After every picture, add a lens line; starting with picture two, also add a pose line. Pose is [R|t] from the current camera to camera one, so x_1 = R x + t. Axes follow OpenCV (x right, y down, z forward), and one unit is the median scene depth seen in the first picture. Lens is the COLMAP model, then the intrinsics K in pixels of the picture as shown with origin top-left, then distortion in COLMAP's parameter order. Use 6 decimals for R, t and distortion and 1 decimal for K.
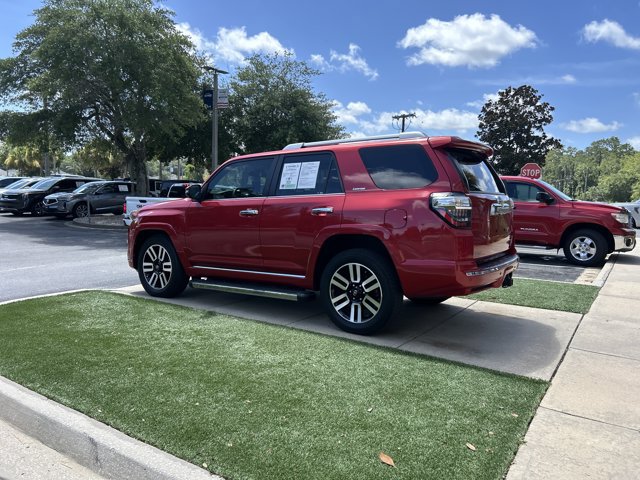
lens RADIAL K [[479.7, 0, 325.3], [0, 479.7, 240.0], [0, 0, 1]] dist [0.042583, -0.044245]
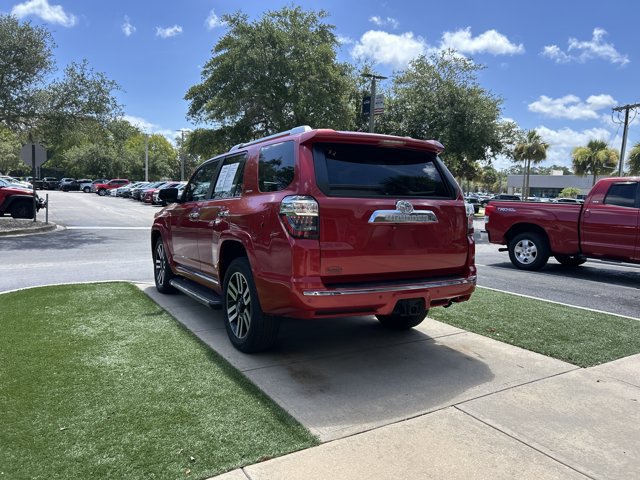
lens RADIAL K [[479.7, 0, 323.8], [0, 479.7, 243.6], [0, 0, 1]] dist [0.042583, -0.044245]
pose [[0.905969, 0.042931, -0.421162, 0.444063], [-0.044862, 0.998979, 0.005328, -0.014240], [0.420960, 0.014067, 0.906970, 0.174930]]
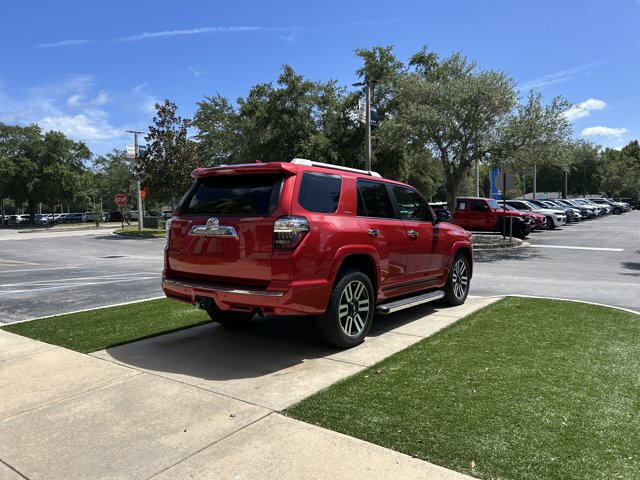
lens RADIAL K [[479.7, 0, 324.6], [0, 479.7, 242.4], [0, 0, 1]] dist [0.042583, -0.044245]
pose [[-0.042862, 0.042133, -0.998192, 1.031243], [-0.081734, 0.995613, 0.045534, -0.081056], [0.995732, 0.083538, -0.039231, 0.976009]]
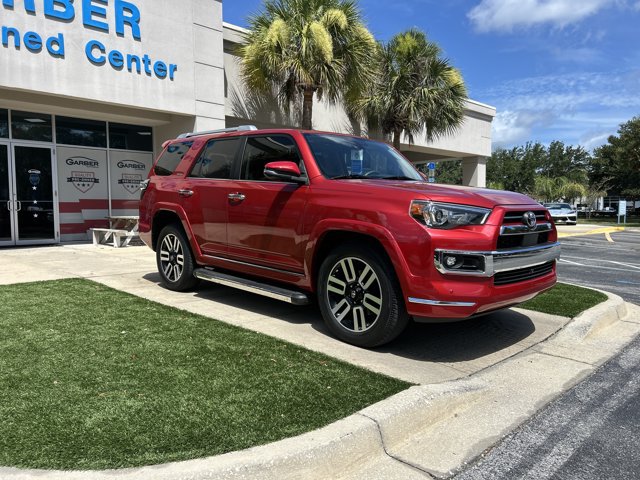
lens RADIAL K [[479.7, 0, 323.7], [0, 479.7, 237.2], [0, 0, 1]] dist [0.042583, -0.044245]
pose [[-0.978872, -0.037131, 0.201072, -0.263096], [-0.004231, 0.986841, 0.161638, -0.130736], [-0.204428, 0.157372, -0.966149, 1.850728]]
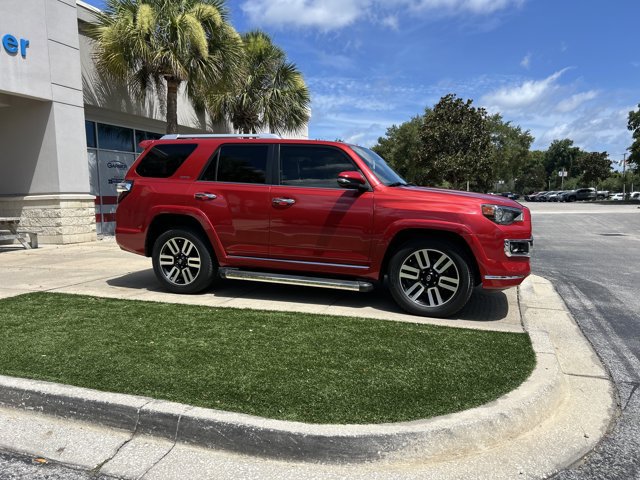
lens RADIAL K [[479.7, 0, 323.4], [0, 479.7, 243.0], [0, 0, 1]] dist [0.042583, -0.044245]
pose [[-0.971742, 0.008307, -0.235900, 0.166877], [-0.035818, 0.982619, 0.182147, -0.153307], [0.233313, 0.185449, -0.954554, 1.961506]]
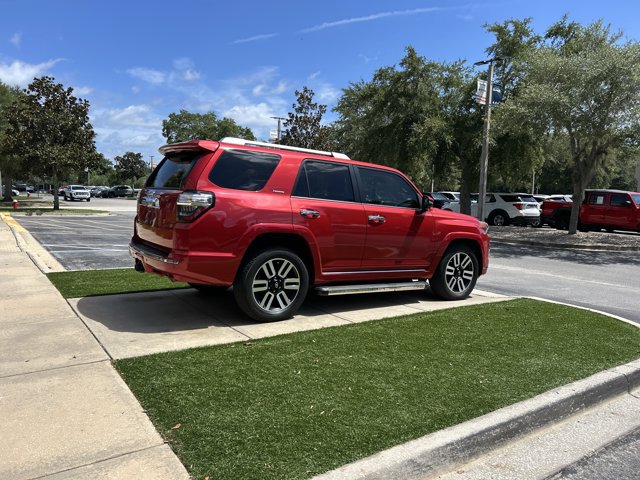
lens RADIAL K [[479.7, 0, 322.0], [0, 479.7, 244.7], [0, 0, 1]] dist [0.042583, -0.044245]
pose [[-0.368905, 0.058692, -0.927612, 0.962592], [-0.128767, 0.985153, 0.113542, -0.111416], [0.920504, 0.161332, -0.355870, 1.363963]]
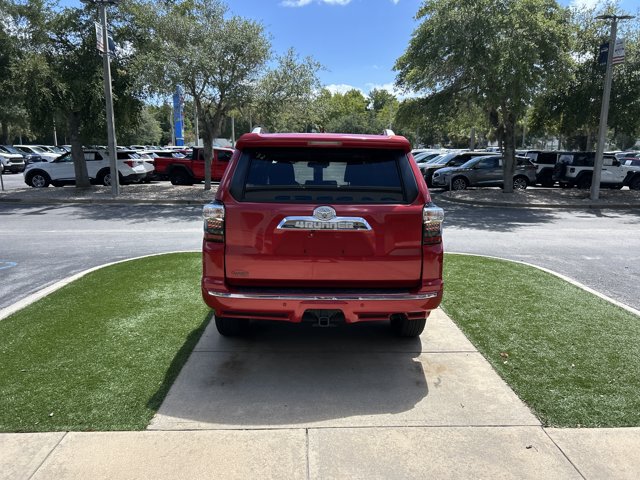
lens RADIAL K [[479.7, 0, 321.2], [0, 479.7, 240.4], [0, 0, 1]] dist [0.042583, -0.044245]
pose [[0.577418, 0.128092, -0.806338, 0.744515], [-0.075065, 0.991762, 0.103793, -0.089055], [0.812990, 0.000596, 0.582277, 0.429197]]
